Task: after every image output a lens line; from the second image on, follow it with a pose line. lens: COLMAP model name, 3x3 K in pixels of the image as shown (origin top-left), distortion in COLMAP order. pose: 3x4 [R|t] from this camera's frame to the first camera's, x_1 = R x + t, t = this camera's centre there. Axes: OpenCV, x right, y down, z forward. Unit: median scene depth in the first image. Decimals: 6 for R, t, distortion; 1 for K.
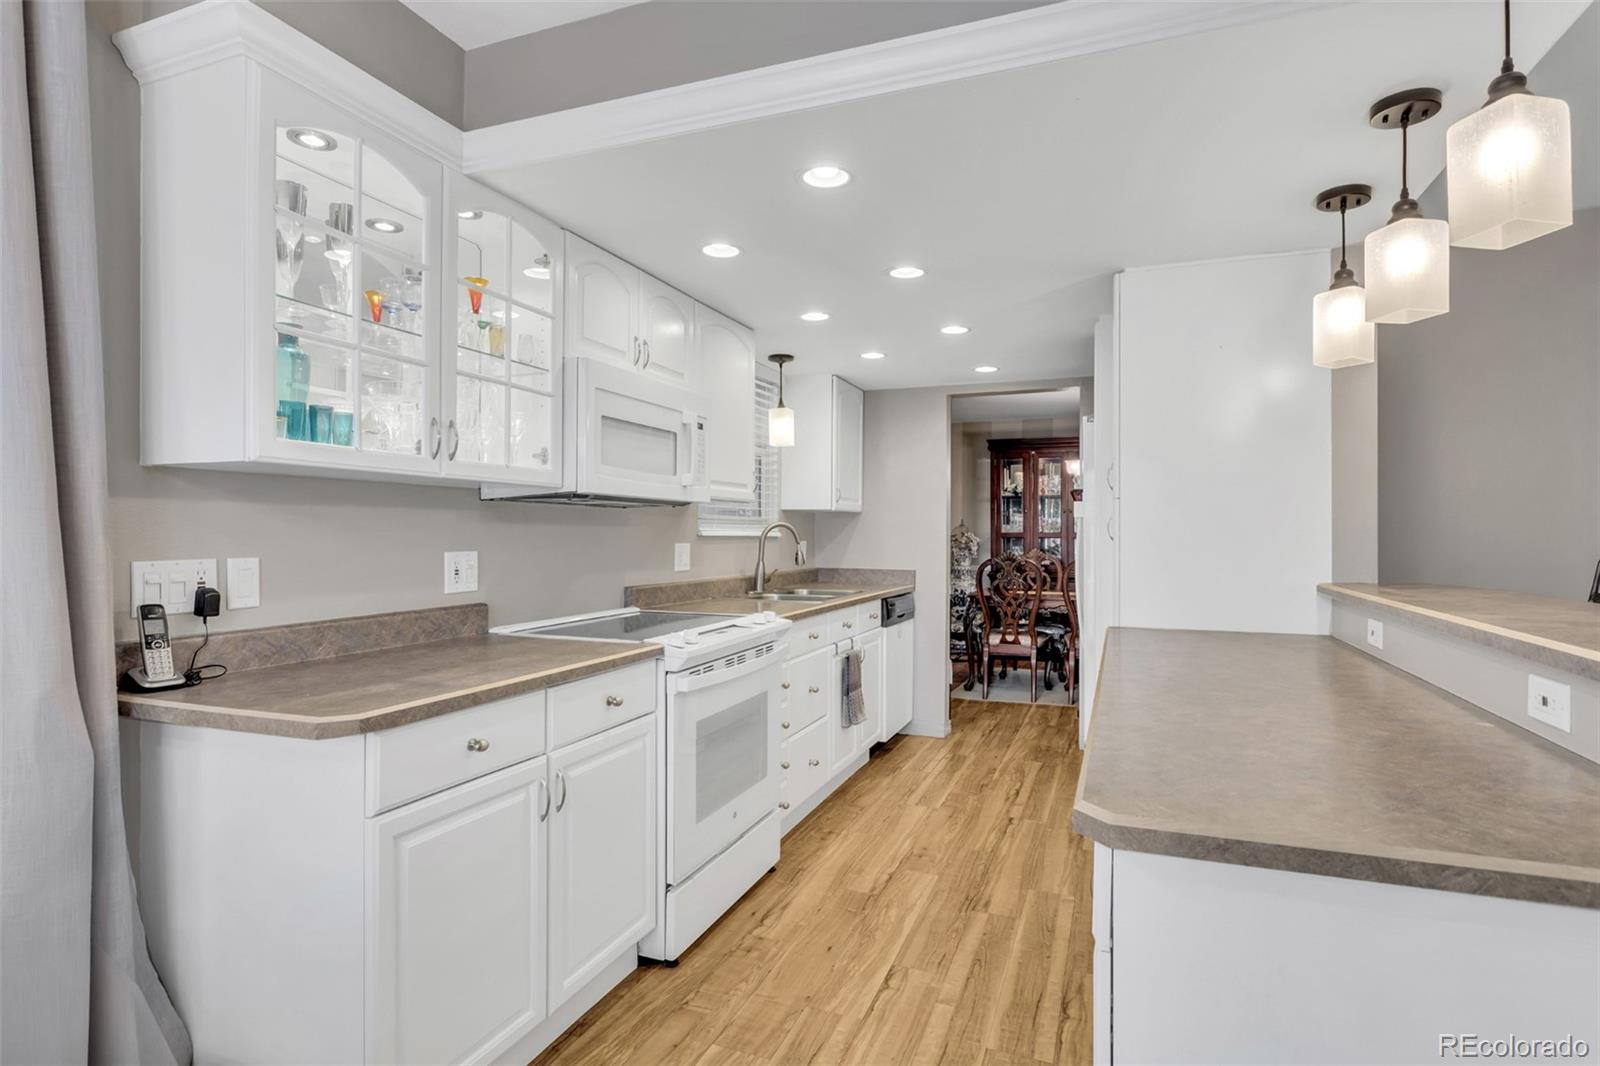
lens RADIAL K [[810.8, 0, 833.5], [0, 810.8, 528.9], [0, 0, 1]] dist [-0.008959, 0.000914]
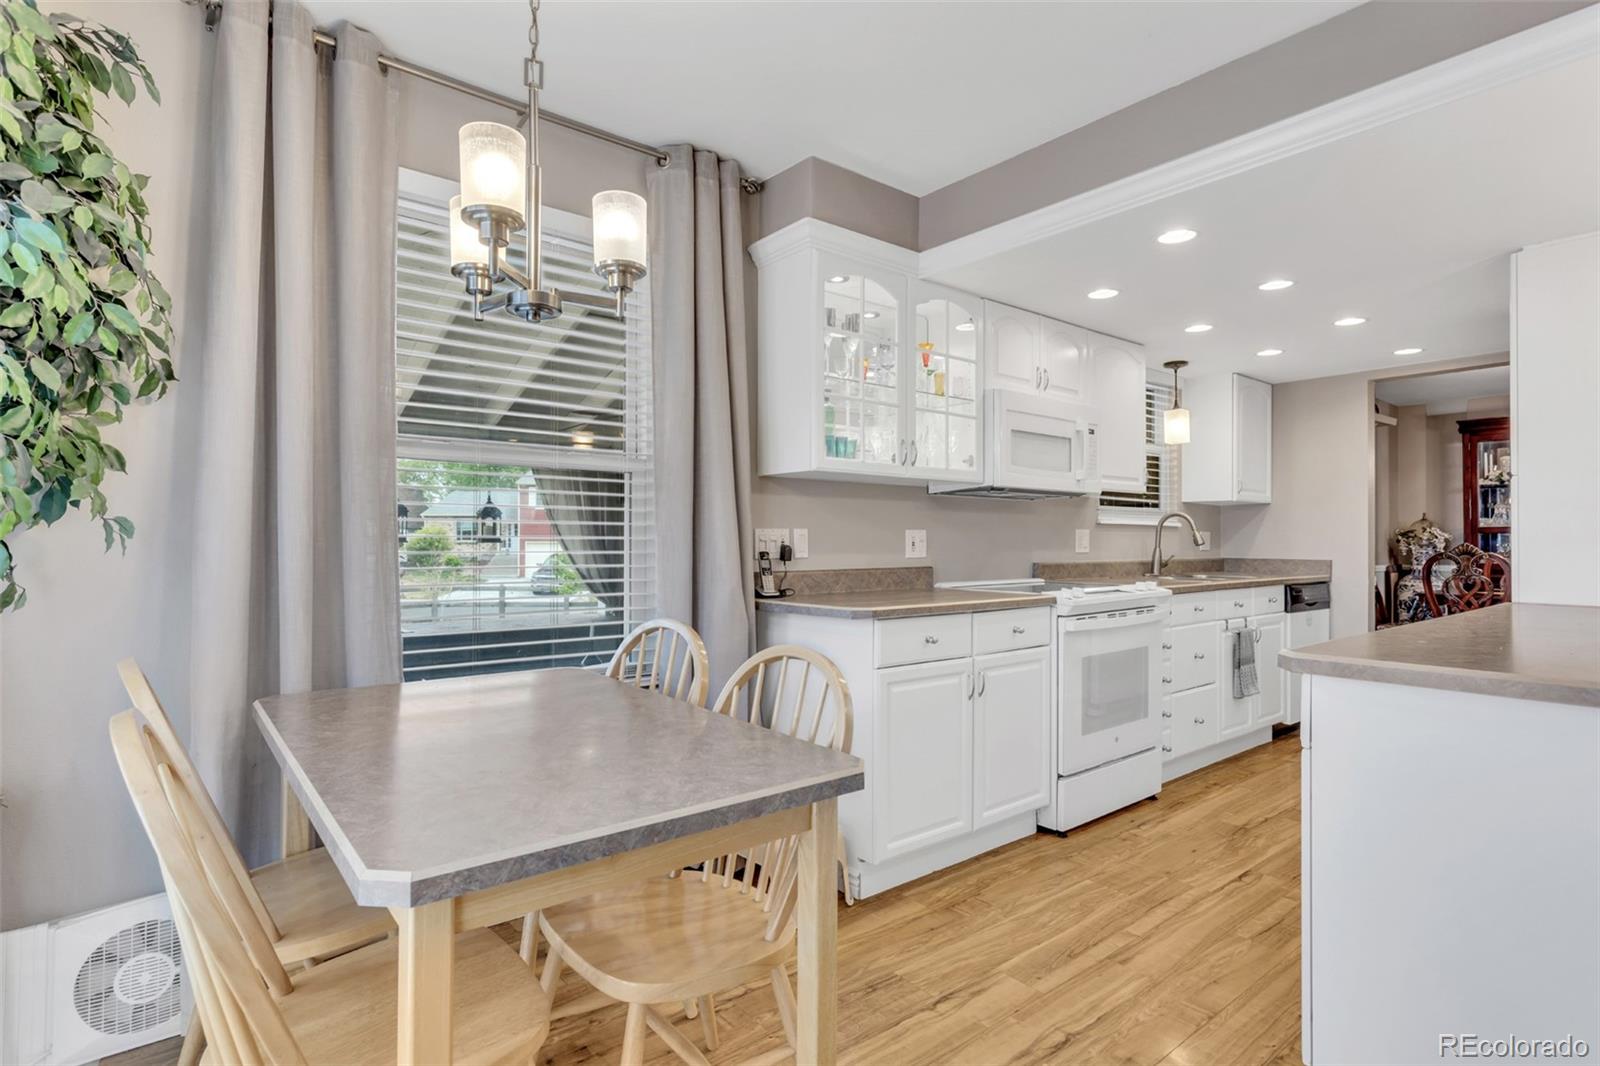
lens RADIAL K [[801.4, 0, 804.0], [0, 801.4, 537.9], [0, 0, 1]] dist [-0.005786, 0.000924]
pose [[0.852676, -0.000112, -0.522440, 0.118817], [0.002089, 0.999993, 0.003195, 0.036975], [0.522436, -0.003815, 0.852670, -0.328203]]
